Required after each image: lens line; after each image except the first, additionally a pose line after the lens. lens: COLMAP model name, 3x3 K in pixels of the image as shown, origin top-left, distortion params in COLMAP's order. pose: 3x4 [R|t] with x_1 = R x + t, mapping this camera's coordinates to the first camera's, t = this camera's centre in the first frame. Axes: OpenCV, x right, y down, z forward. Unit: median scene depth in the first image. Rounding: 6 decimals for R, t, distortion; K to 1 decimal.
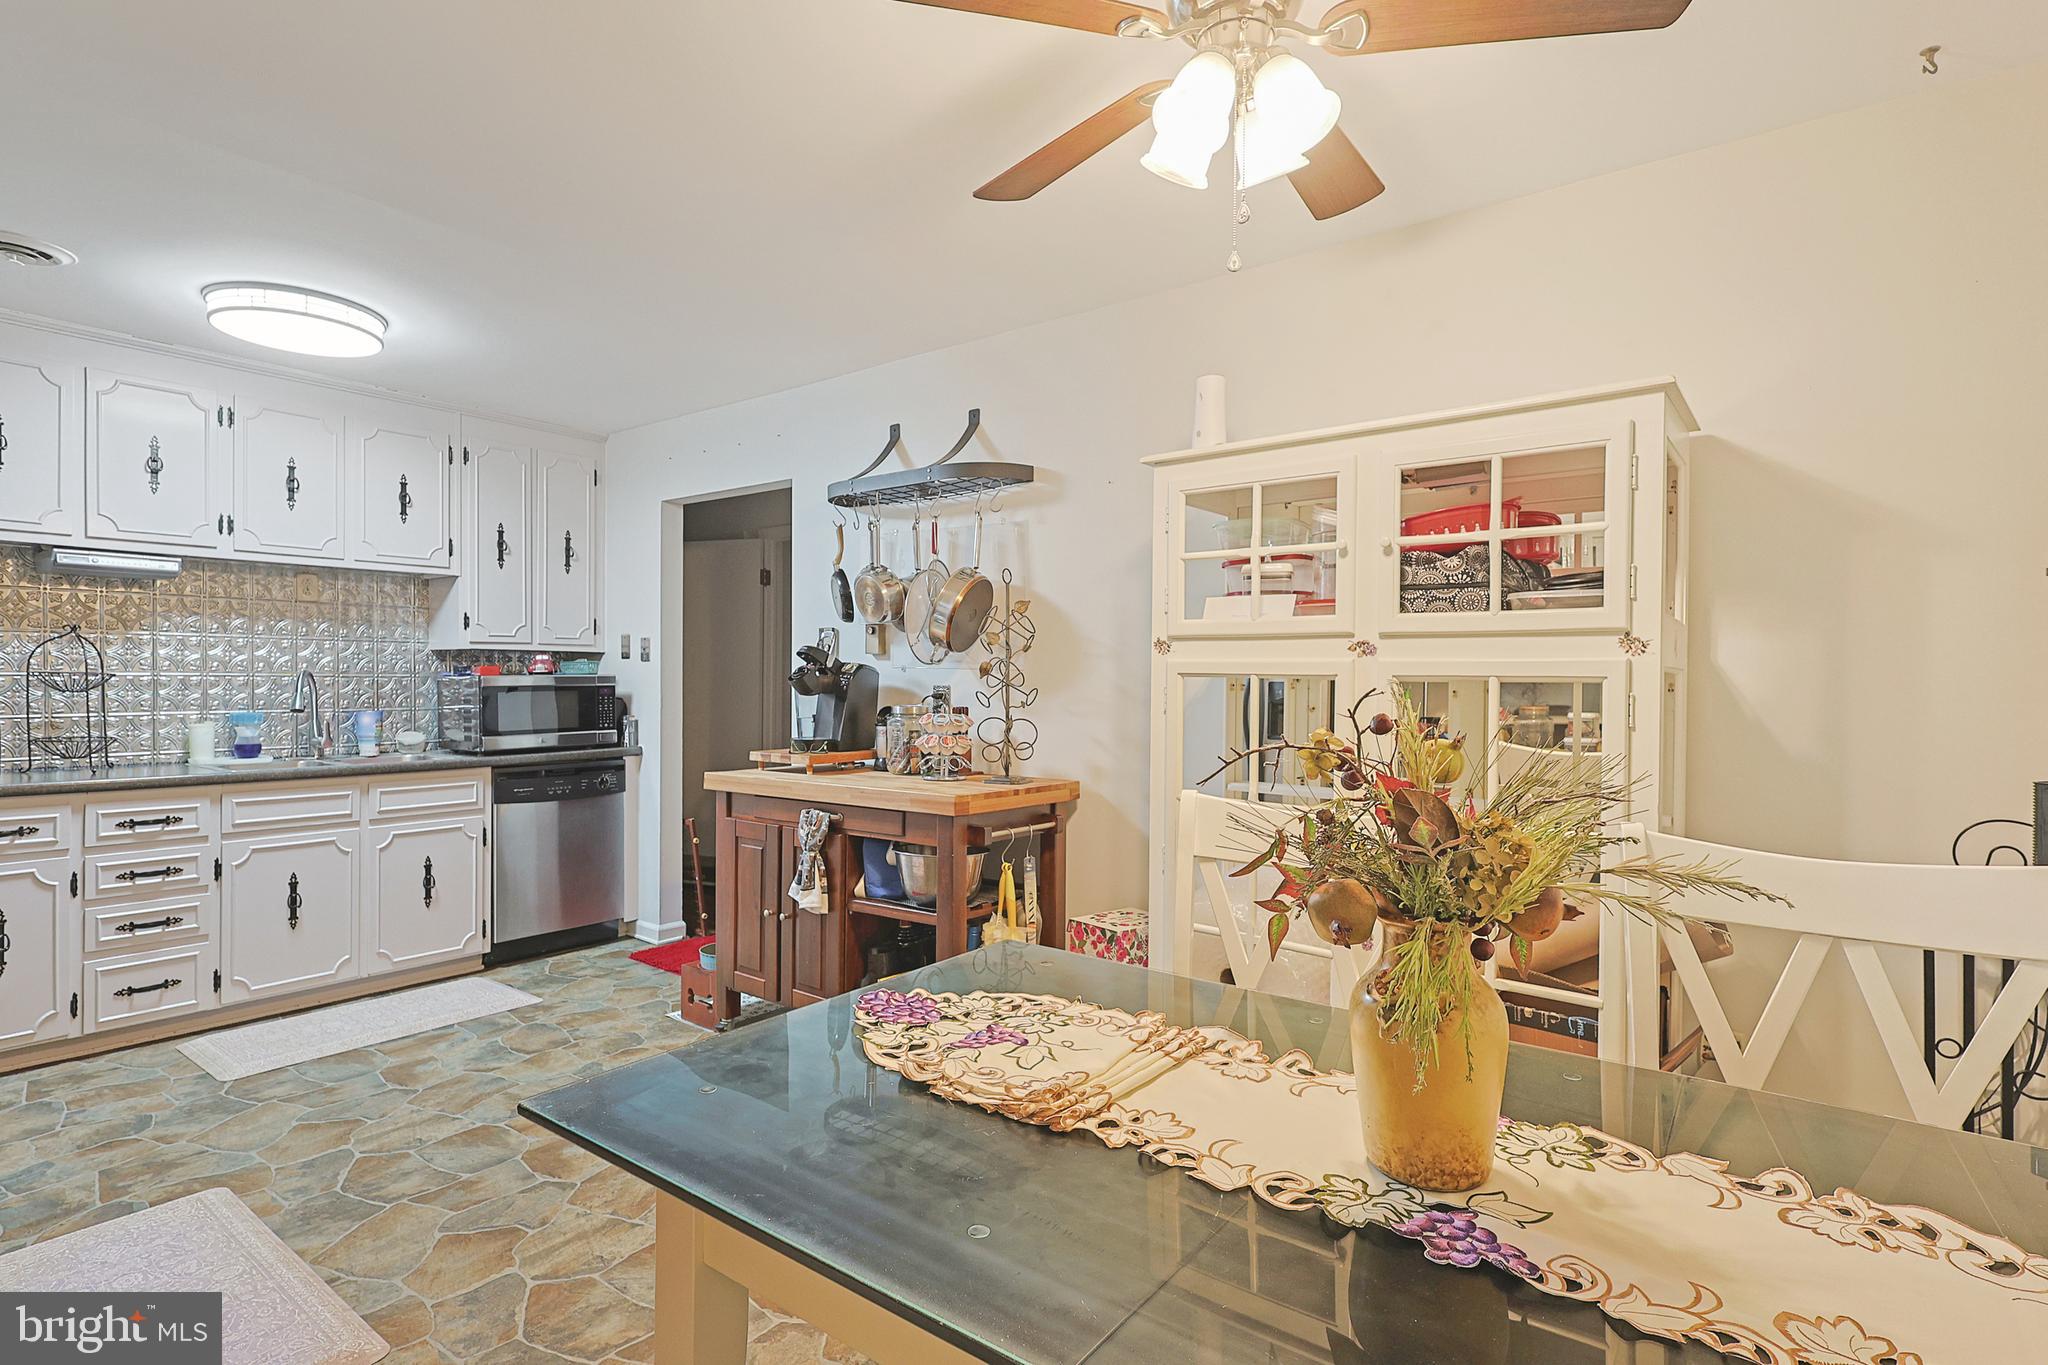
lens RADIAL K [[1000.4, 0, 1030.0], [0, 1000.4, 681.7], [0, 0, 1]] dist [-0.000005, 0.000983]
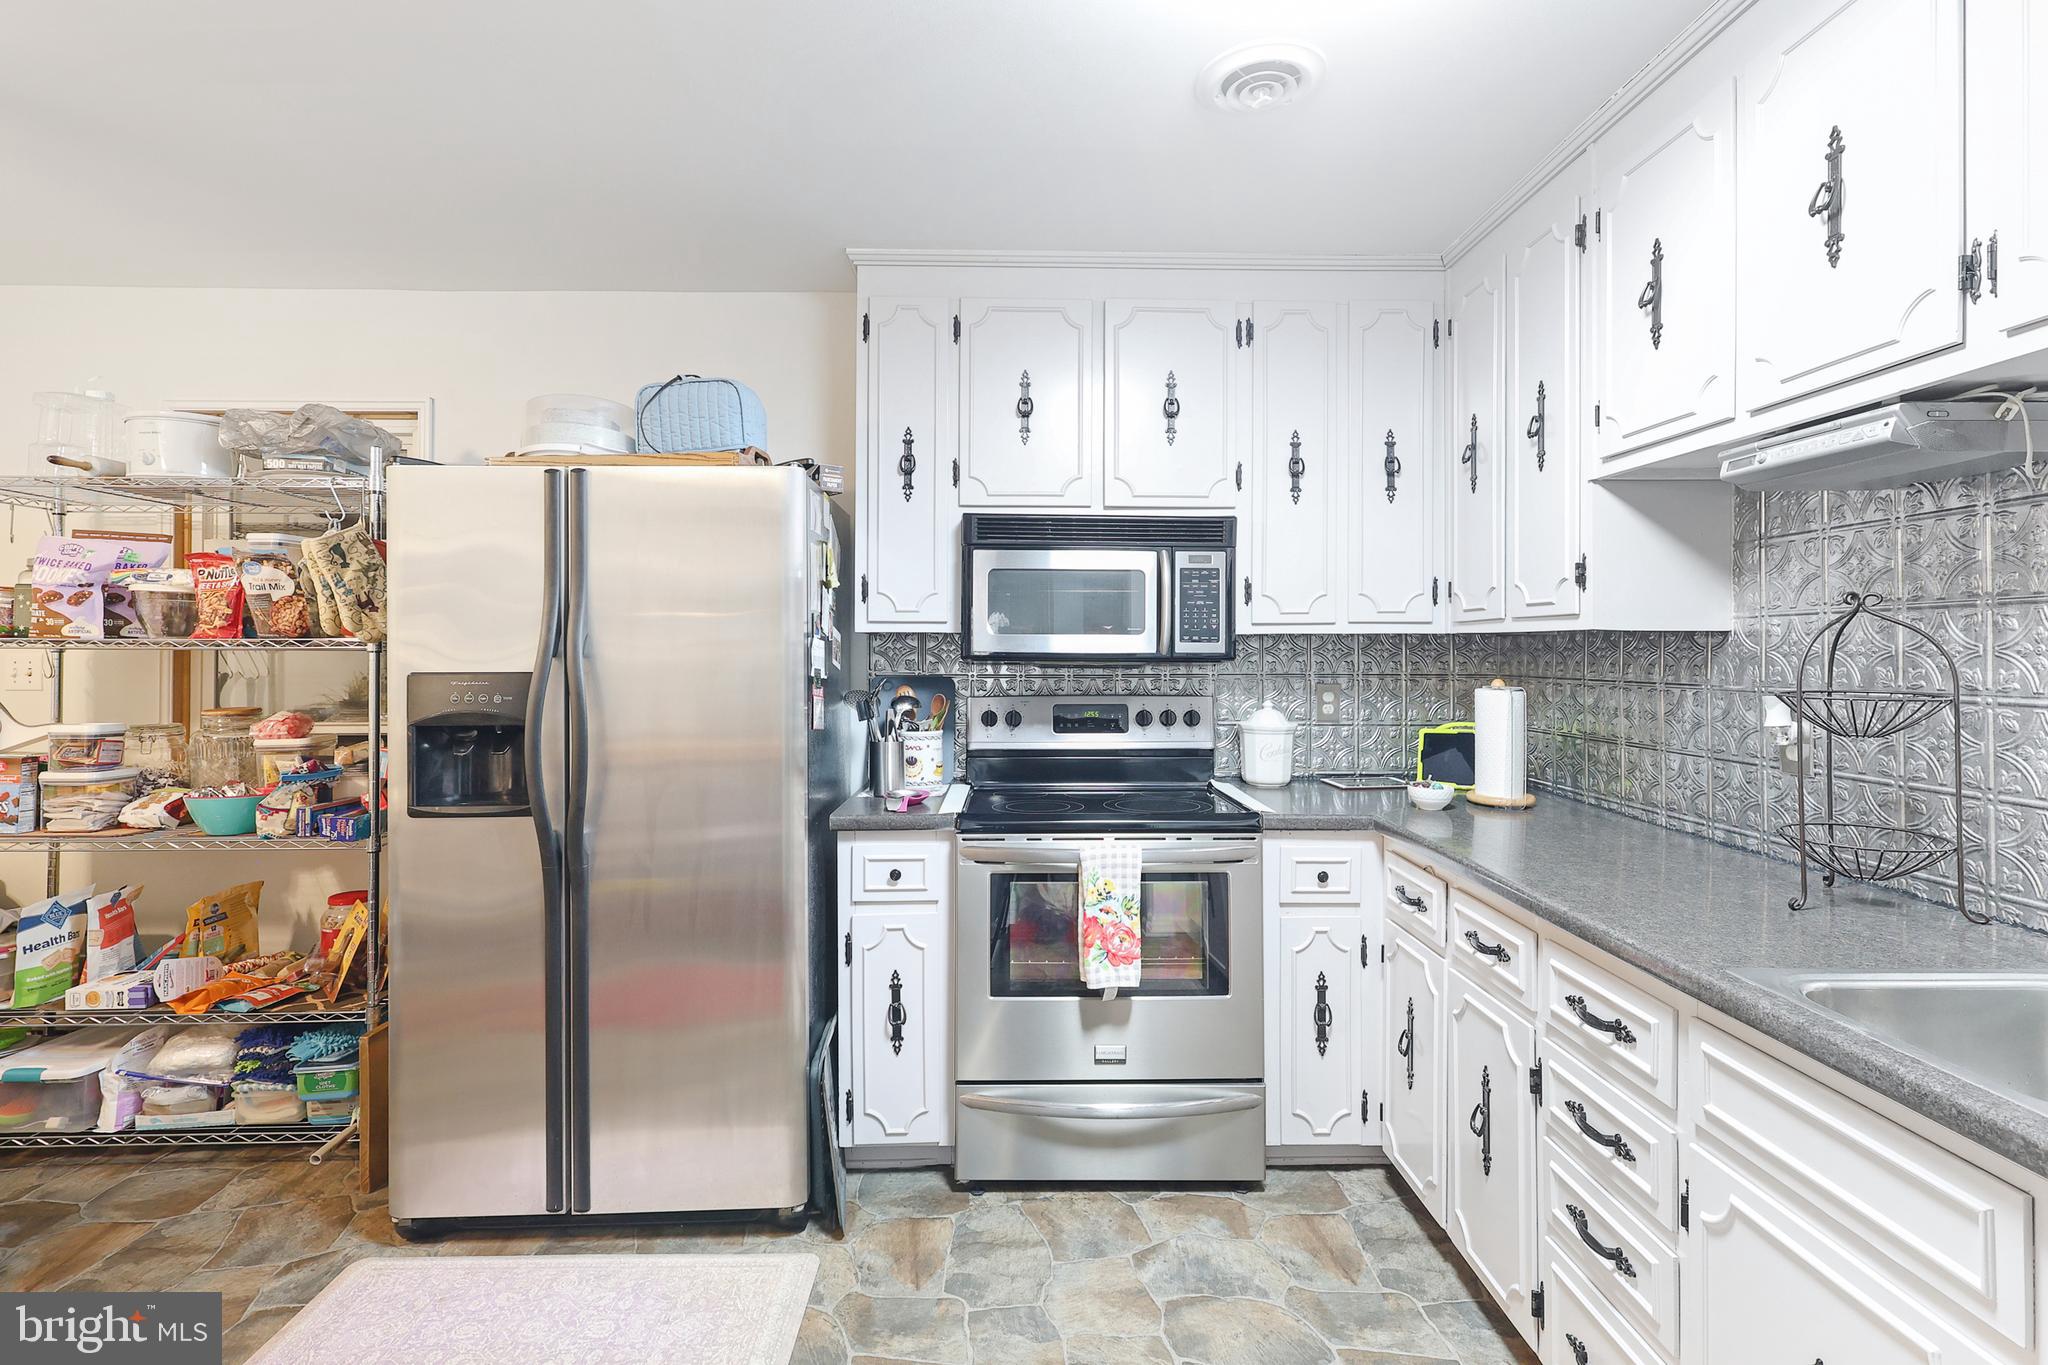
lens RADIAL K [[959.3, 0, 1028.6], [0, 959.3, 646.4], [0, 0, 1]] dist [-0.001090, 0.001380]
pose [[-0.786142, -0.009451, -0.617973, -0.345814], [-0.008717, 0.999953, -0.004205, -0.024566], [0.617984, 0.002081, -0.786188, 1.039031]]
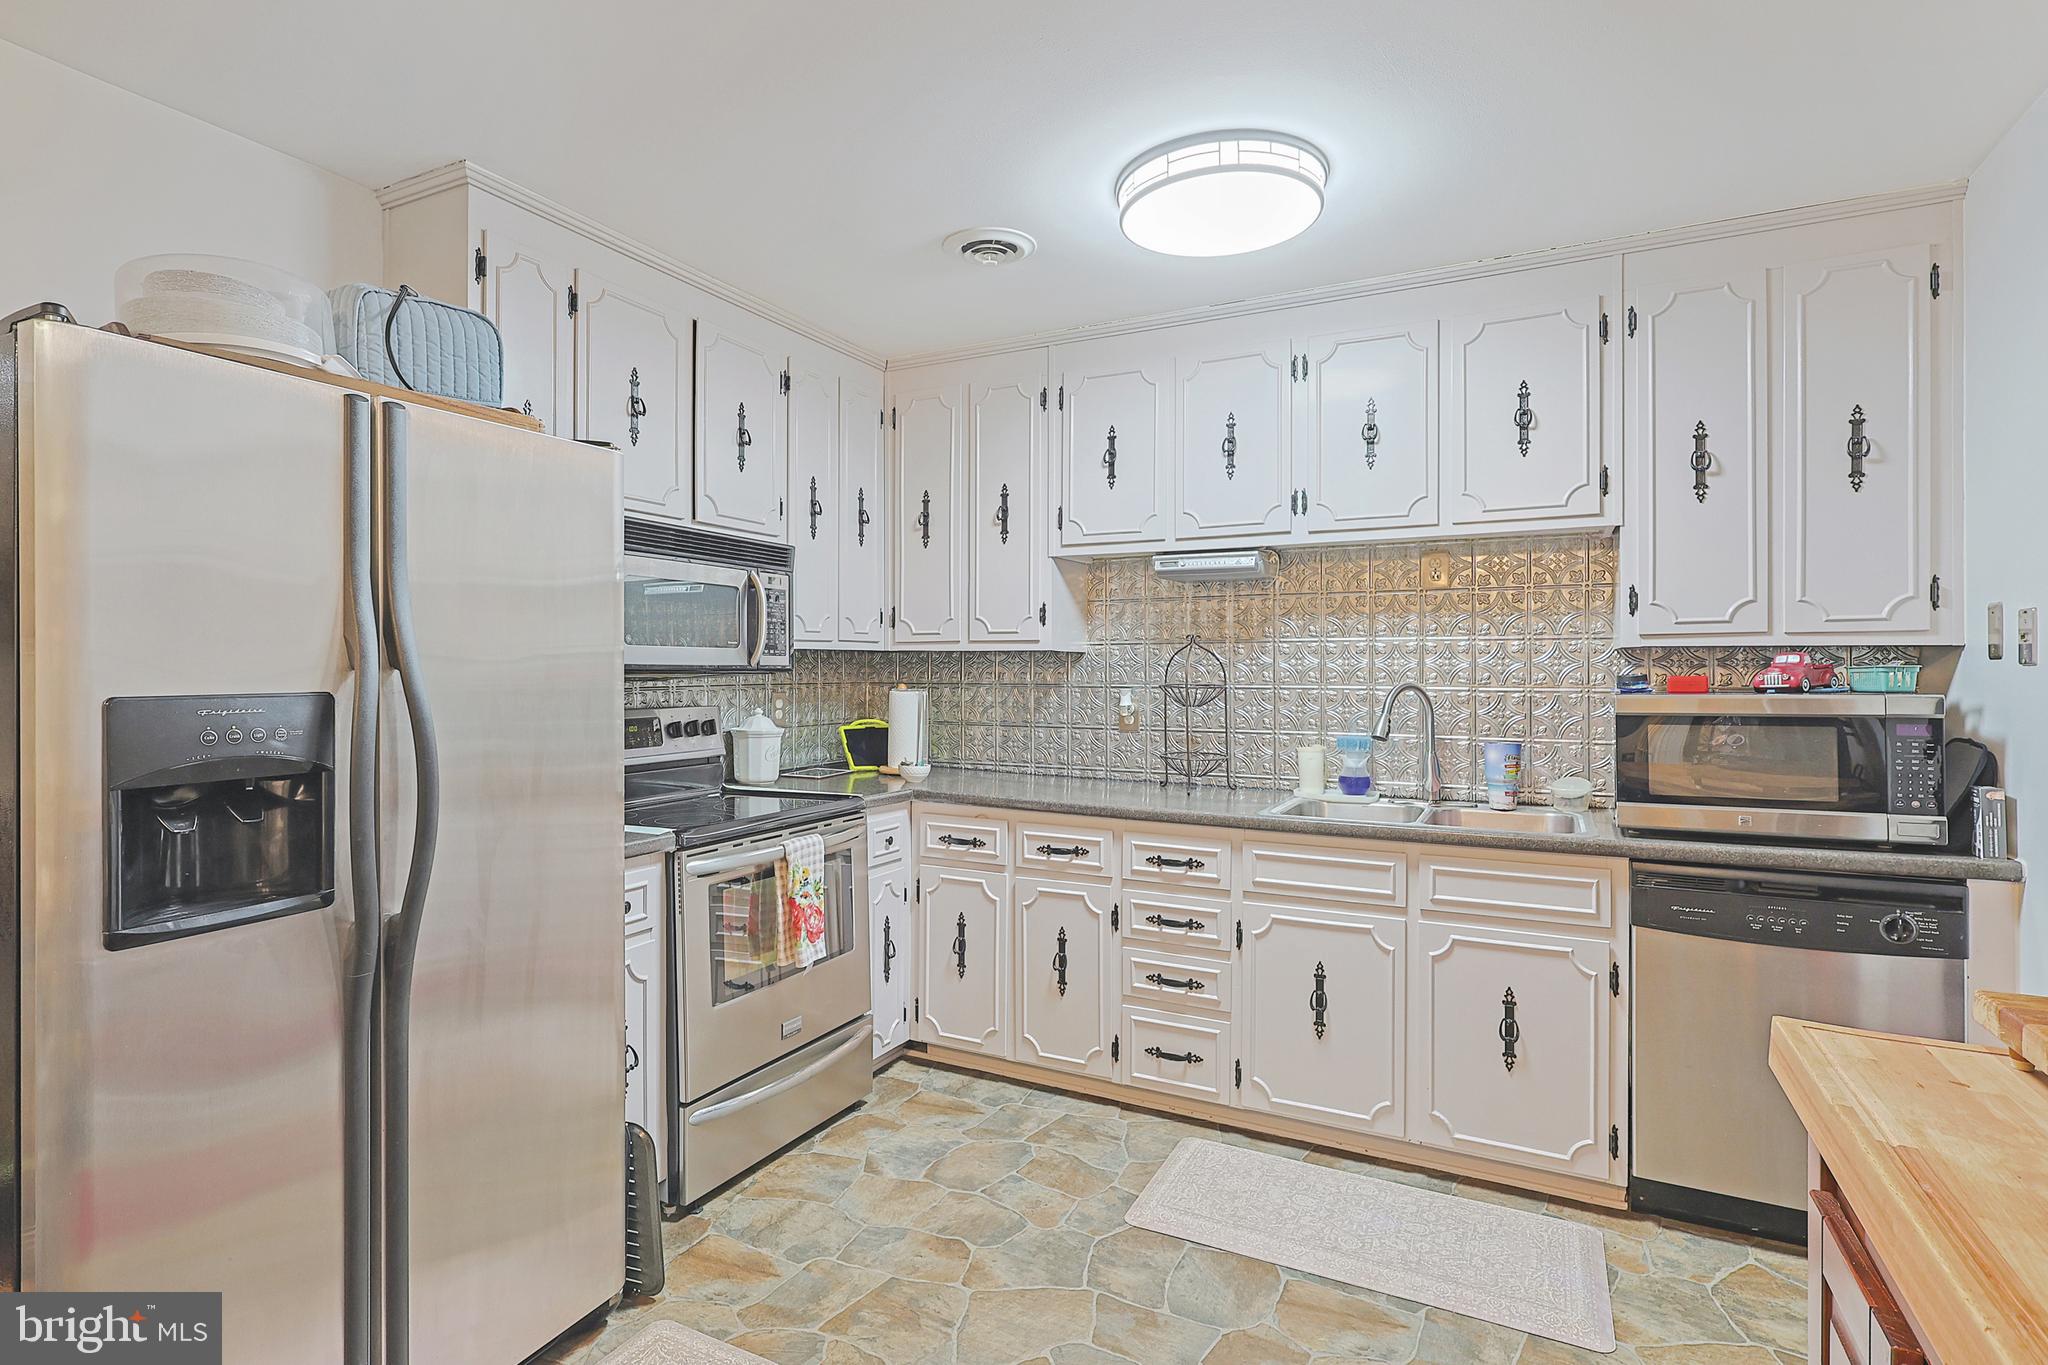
lens RADIAL K [[1024.7, 0, 1003.8], [0, 1024.7, 668.8], [0, 0, 1]] dist [-0.001464, -0.000479]
pose [[0.162470, -0.004142, -0.986705, -0.032086], [-0.004949, 0.999975, -0.005013, -0.017822], [0.986701, 0.005697, 0.162445, 0.623602]]
